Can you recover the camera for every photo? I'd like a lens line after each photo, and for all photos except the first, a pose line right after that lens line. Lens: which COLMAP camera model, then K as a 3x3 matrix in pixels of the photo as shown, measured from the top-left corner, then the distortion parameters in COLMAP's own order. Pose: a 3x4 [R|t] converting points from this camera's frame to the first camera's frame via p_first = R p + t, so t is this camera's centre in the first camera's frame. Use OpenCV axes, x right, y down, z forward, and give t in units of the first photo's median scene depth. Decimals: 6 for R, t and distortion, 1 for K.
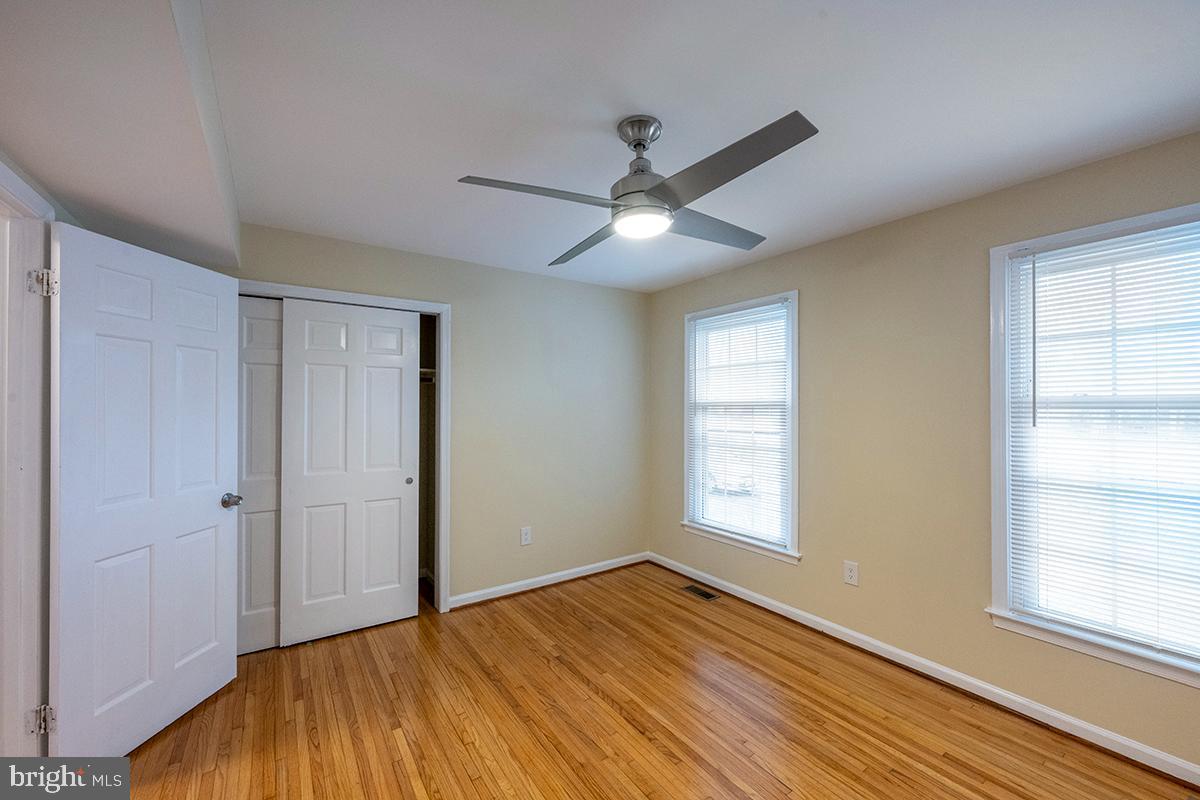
lens RADIAL K [[473.7, 0, 600.3], [0, 473.7, 405.9], [0, 0, 1]] dist [0.000853, 0.000299]
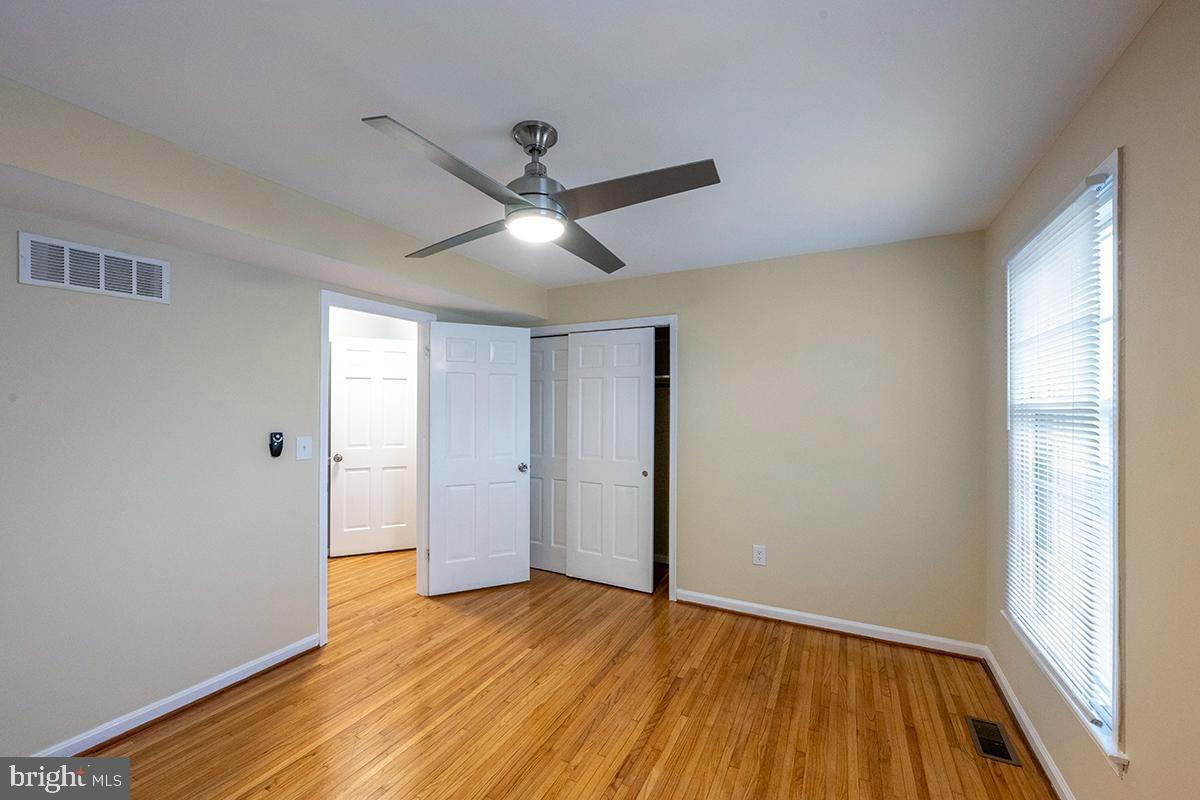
lens RADIAL K [[473.7, 0, 597.3], [0, 473.7, 405.7], [0, 0, 1]] dist [0.000853, 0.000299]
pose [[0.462097, -0.003214, -0.886824, 0.574002], [-0.003095, 0.999982, -0.005236, -0.001408], [0.886824, 0.005164, 0.462079, 0.365295]]
